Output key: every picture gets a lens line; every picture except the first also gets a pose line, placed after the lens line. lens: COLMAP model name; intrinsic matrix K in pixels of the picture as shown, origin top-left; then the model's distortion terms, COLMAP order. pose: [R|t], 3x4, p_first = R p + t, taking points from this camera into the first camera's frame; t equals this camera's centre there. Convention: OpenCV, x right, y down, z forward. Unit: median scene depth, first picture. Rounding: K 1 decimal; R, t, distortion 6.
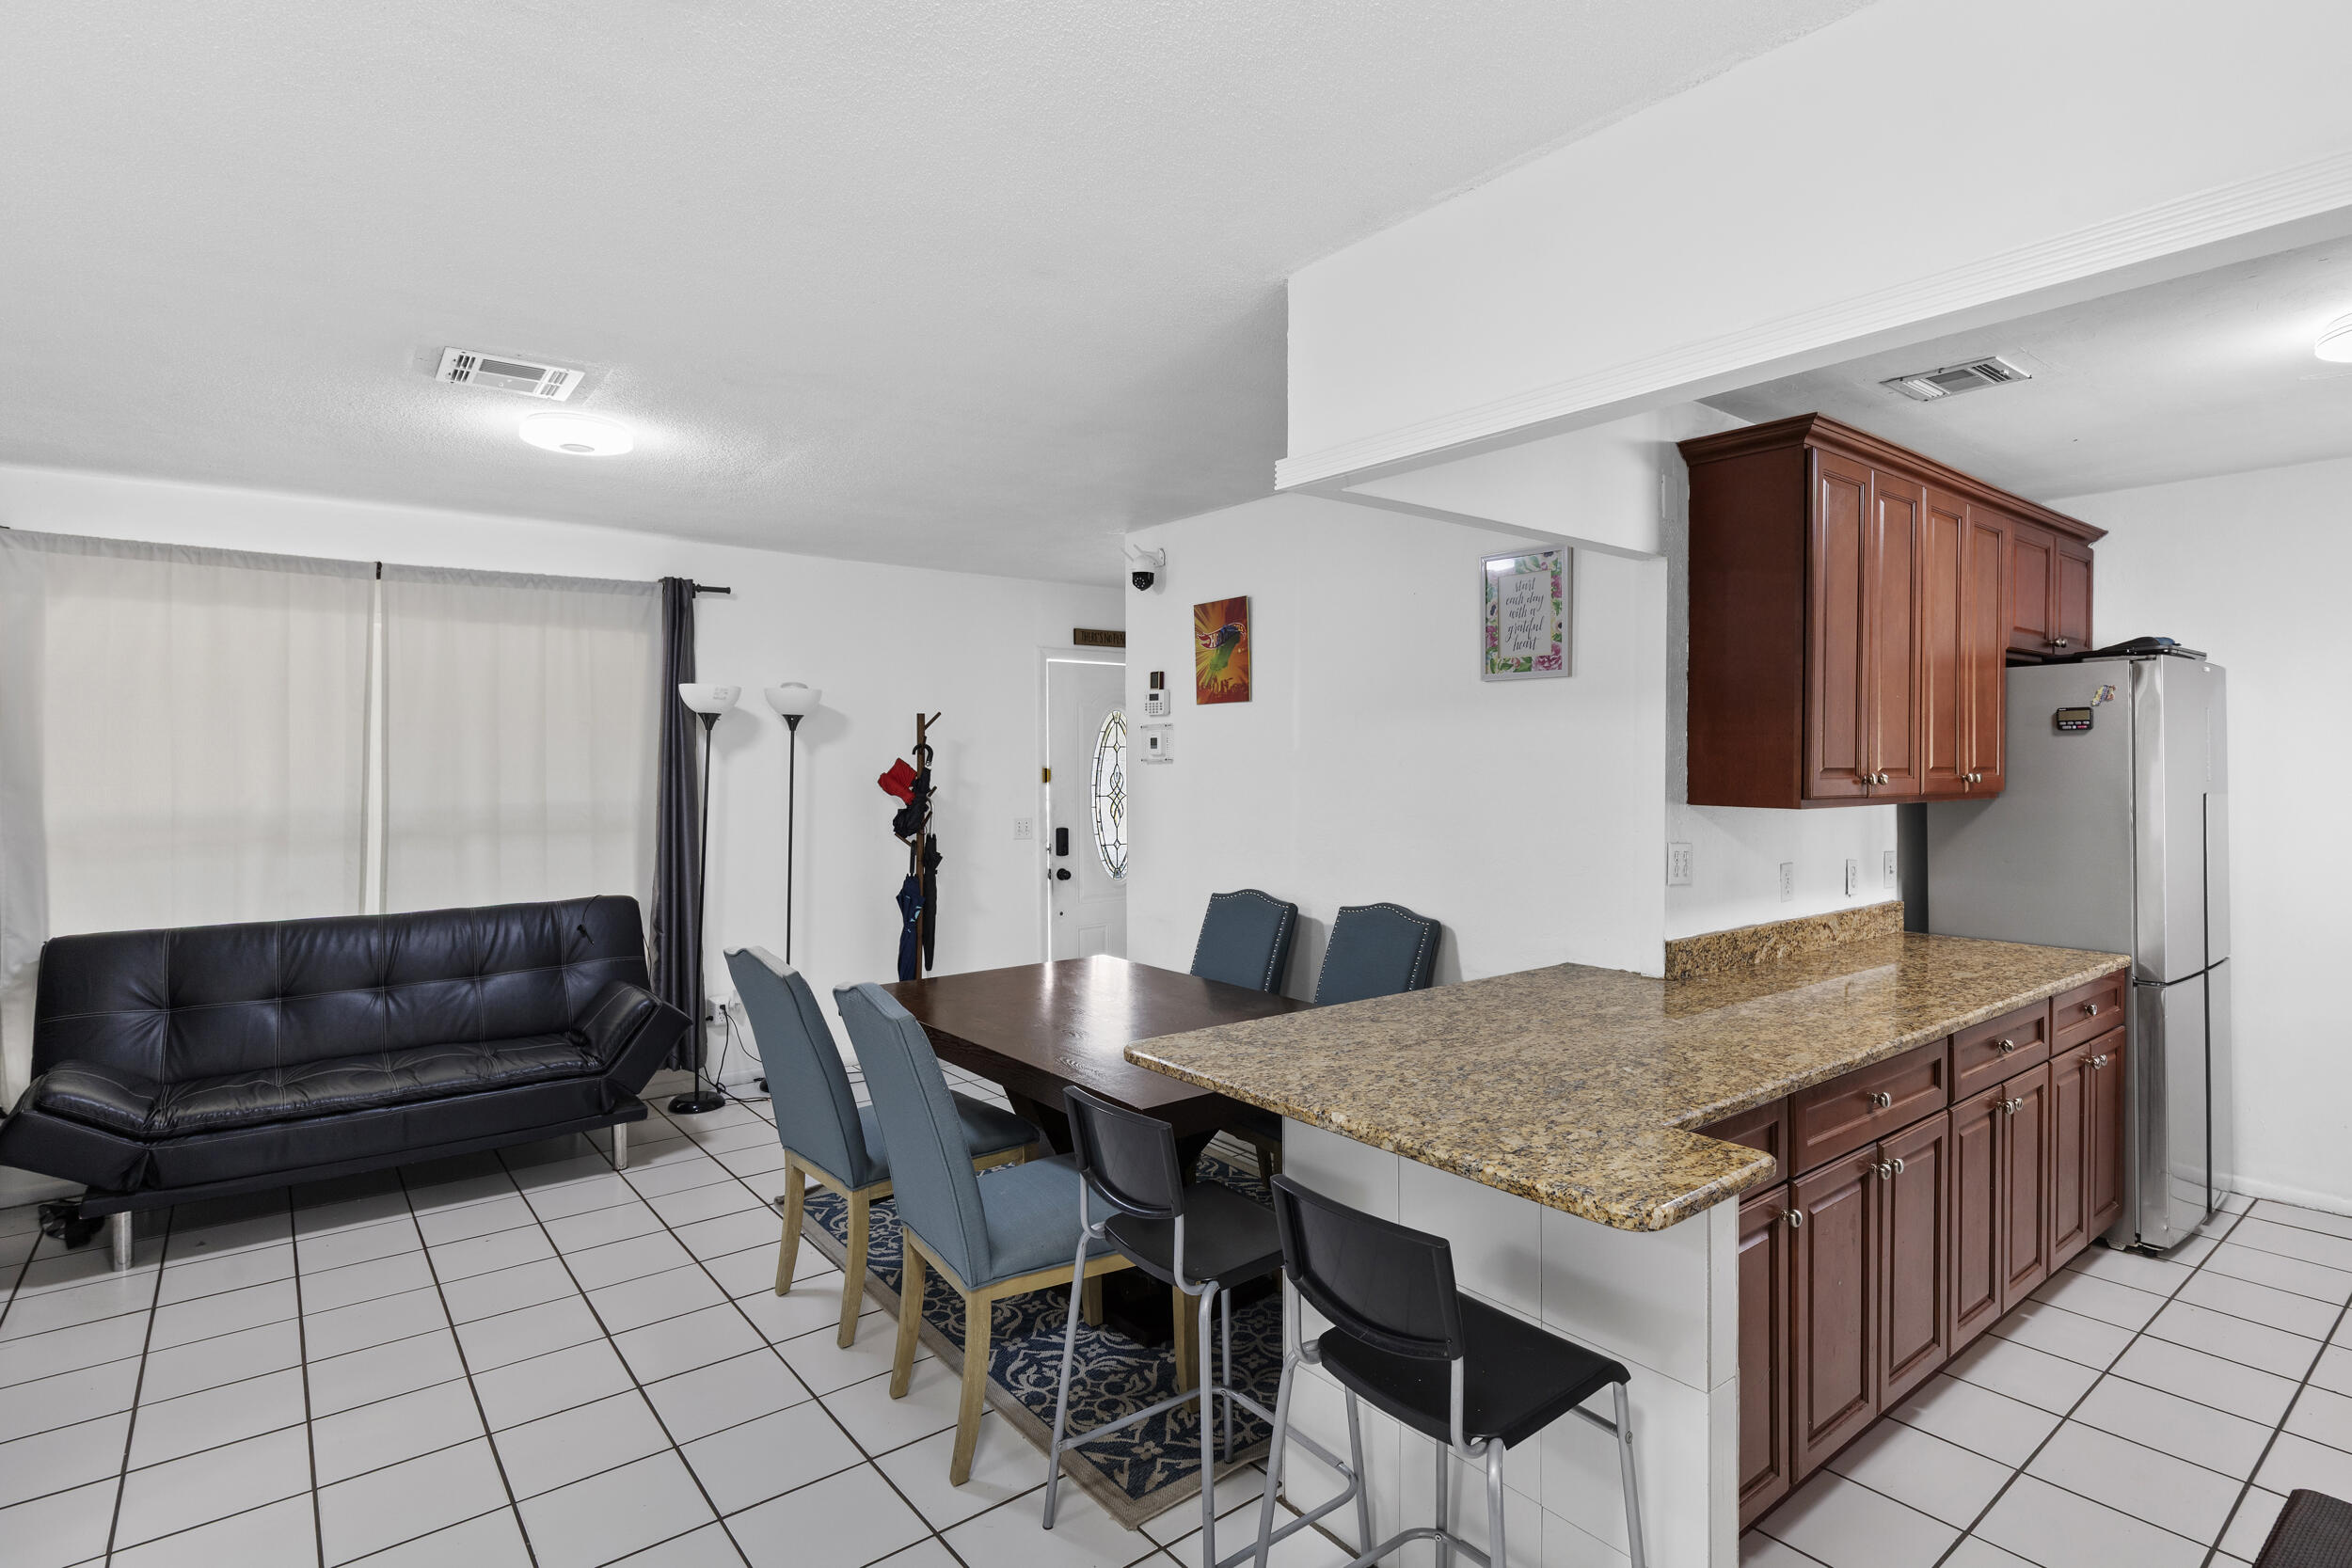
lens RADIAL K [[1178.3, 0, 1188.4], [0, 1178.3, 756.4], [0, 0, 1]] dist [-0.003045, -0.000288]
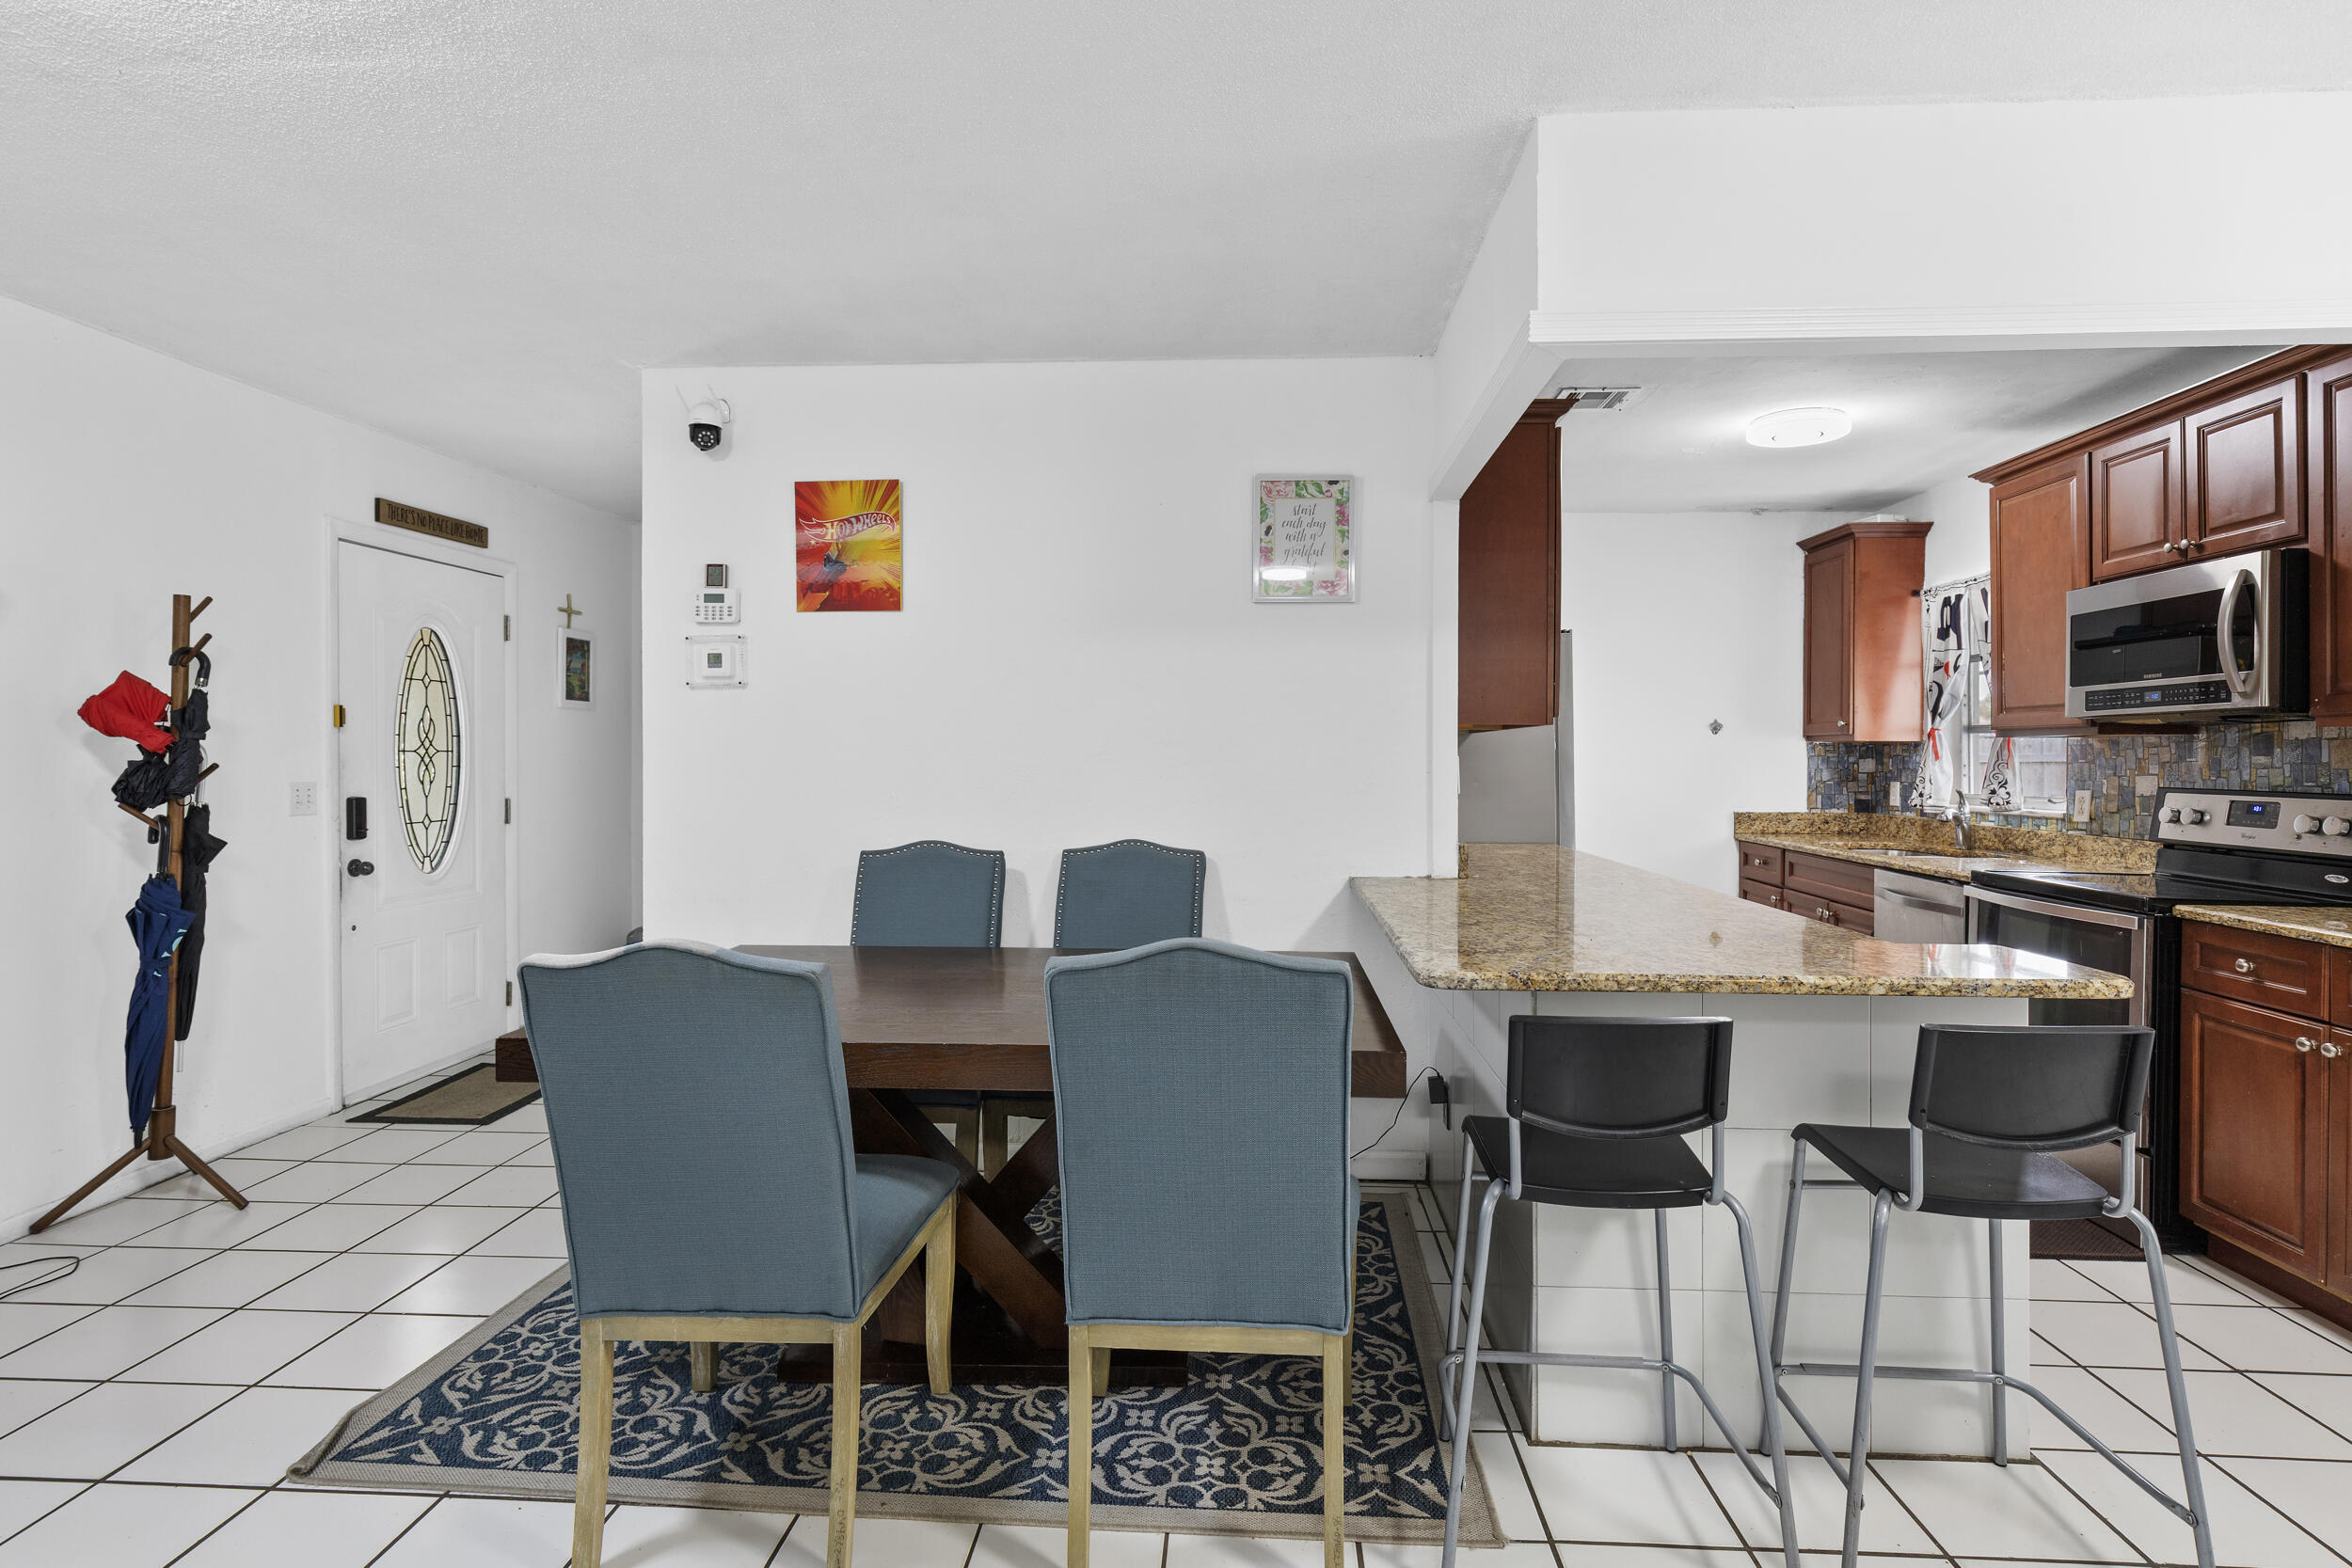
lens RADIAL K [[1178.3, 0, 1188.4], [0, 1178.3, 756.4], [0, 0, 1]] dist [-0.003045, -0.000288]
pose [[0.666266, -0.000021, 0.745714, -0.382815], [-0.003581, 0.999988, 0.003228, 0.045330], [-0.745706, -0.004821, 0.666258, 0.287413]]
